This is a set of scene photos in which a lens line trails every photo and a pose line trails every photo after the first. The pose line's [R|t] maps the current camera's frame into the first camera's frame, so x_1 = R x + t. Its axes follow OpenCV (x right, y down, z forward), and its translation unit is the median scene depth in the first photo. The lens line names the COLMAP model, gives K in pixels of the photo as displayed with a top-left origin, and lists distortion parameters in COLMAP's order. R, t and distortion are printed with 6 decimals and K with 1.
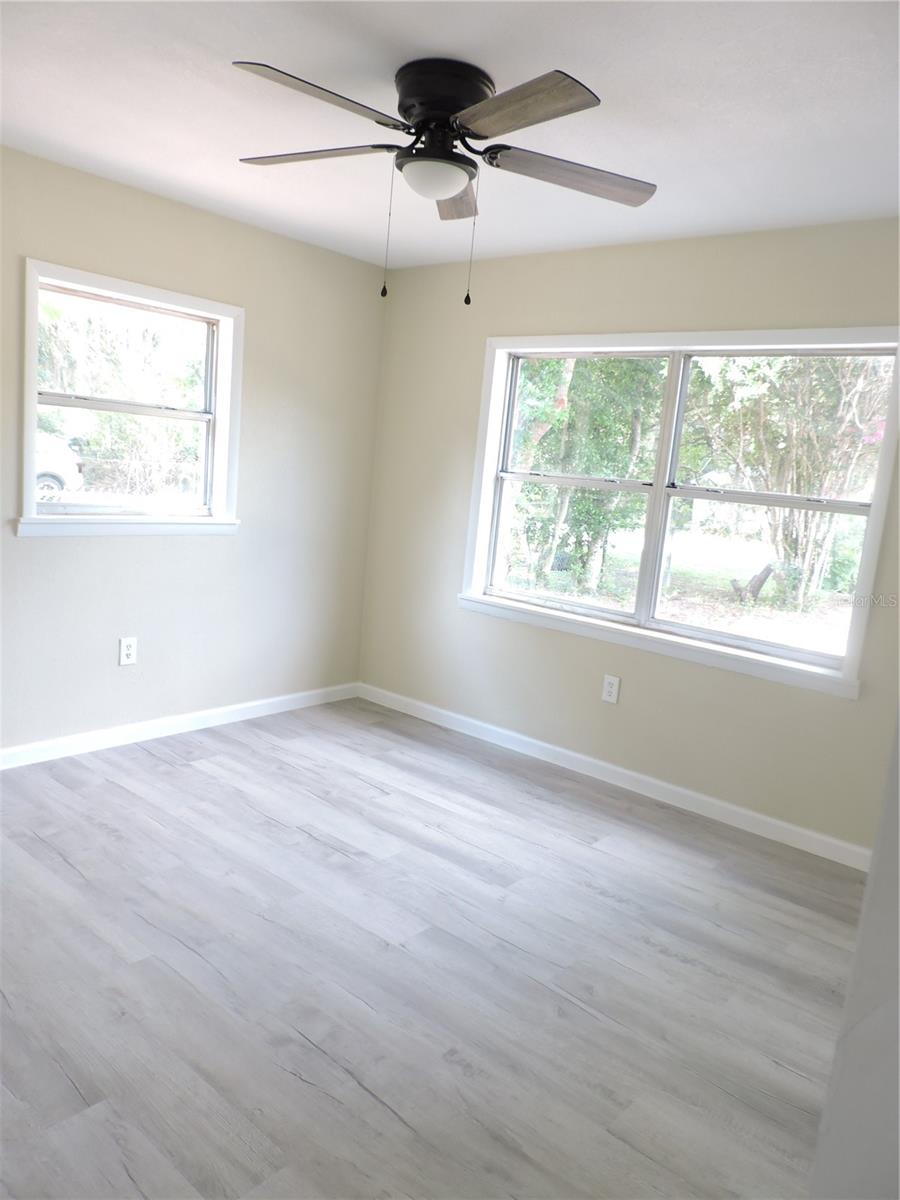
lens RADIAL K [[853.8, 0, 449.4], [0, 853.8, 600.0], [0, 0, 1]] dist [-0.024929, 0.006696]
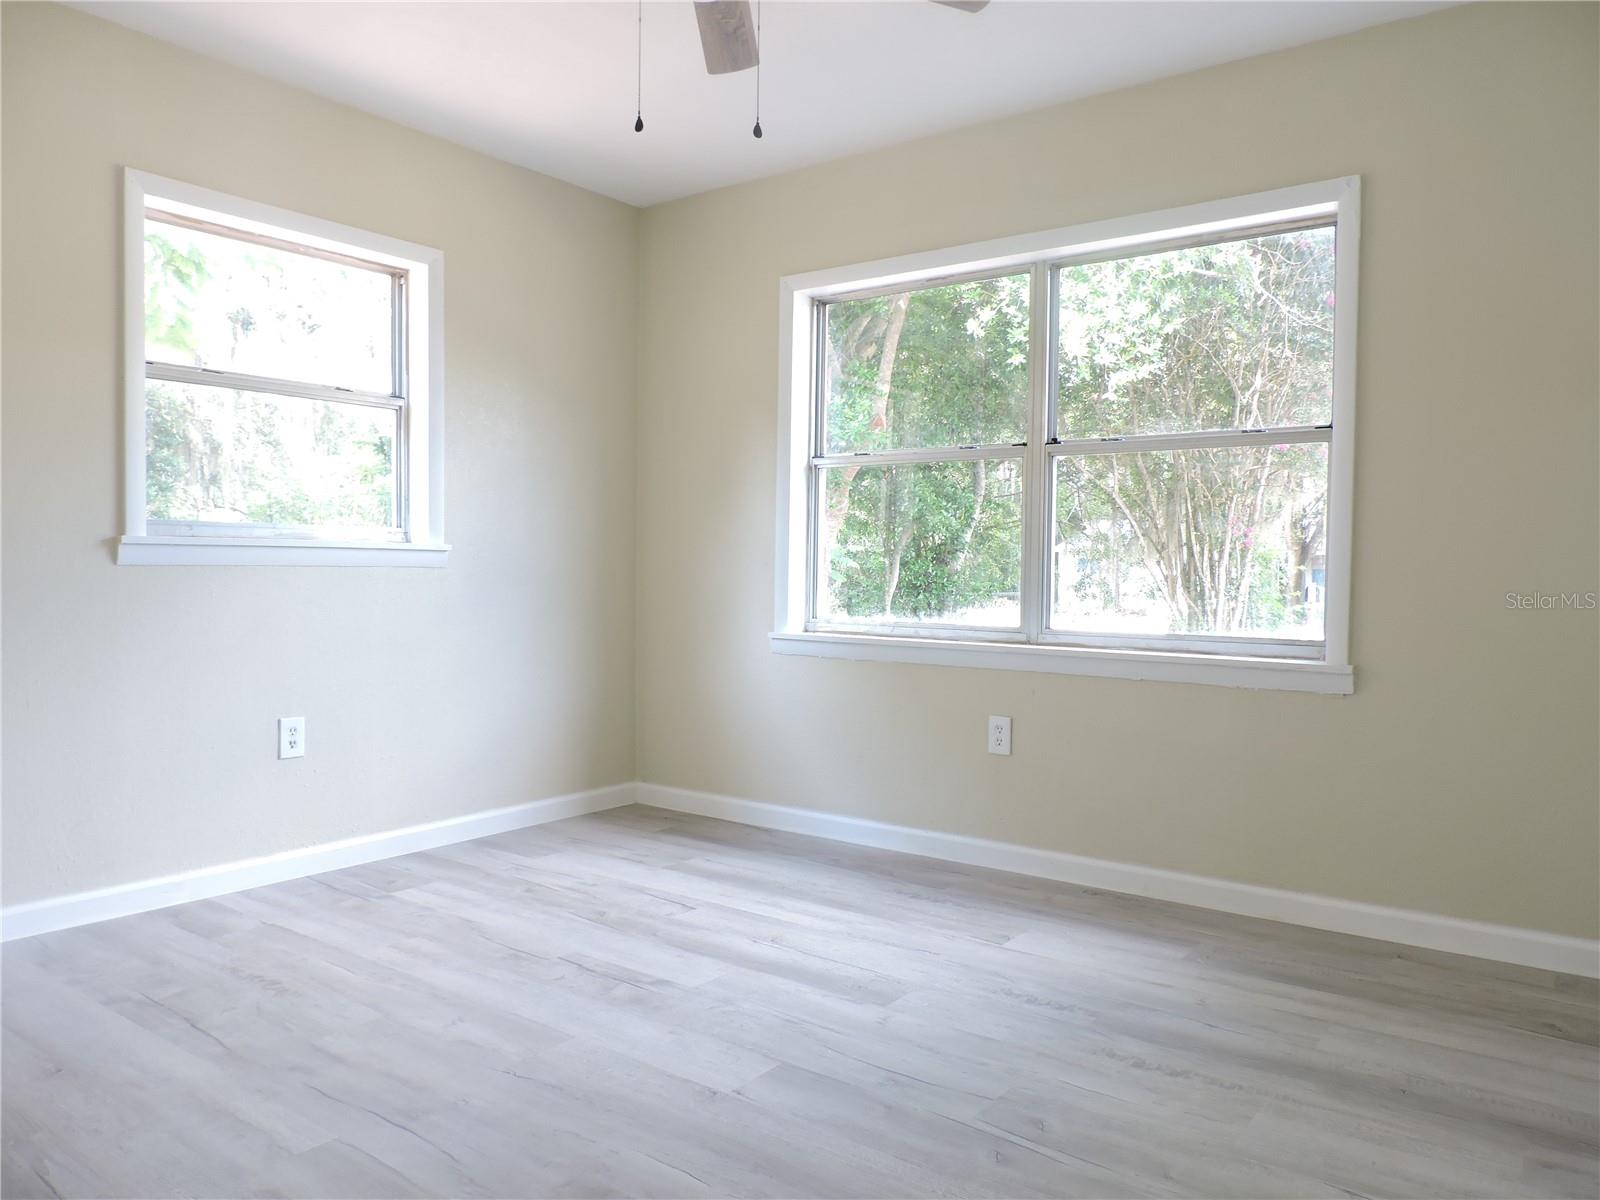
lens RADIAL K [[1138.4, 0, 808.8], [0, 1138.4, 593.9], [0, 0, 1]] dist [-0.024929, 0.006696]
pose [[0.994800, -0.079158, 0.064086, -0.020595], [0.086676, 0.988415, -0.124594, 0.112379], [-0.053481, 0.129501, 0.990136, 0.084930]]
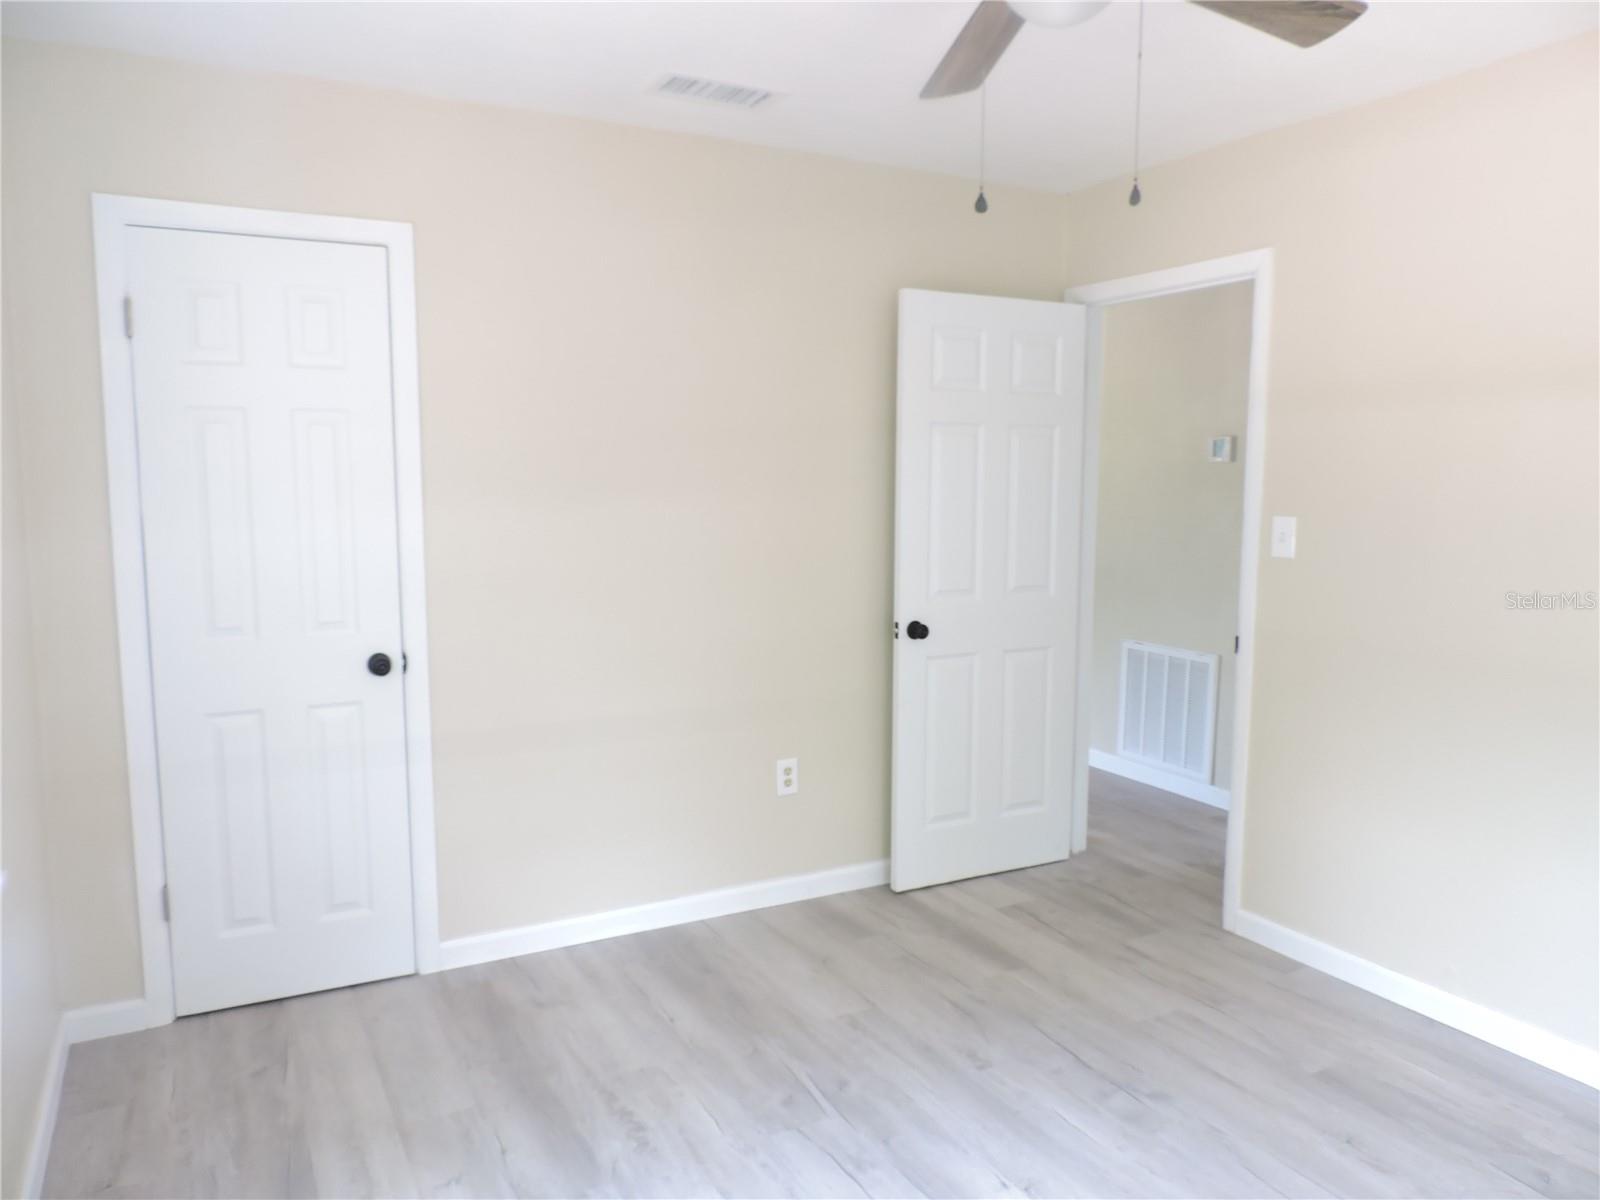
lens RADIAL K [[1138.4, 0, 805.3], [0, 1138.4, 613.8], [0, 0, 1]] dist [-0.024929, 0.006696]
pose [[-0.927105, -0.137552, 0.348649, -0.122634], [-0.026042, 0.951615, 0.306188, -0.239516], [-0.373896, 0.274789, -0.885829, 1.320474]]
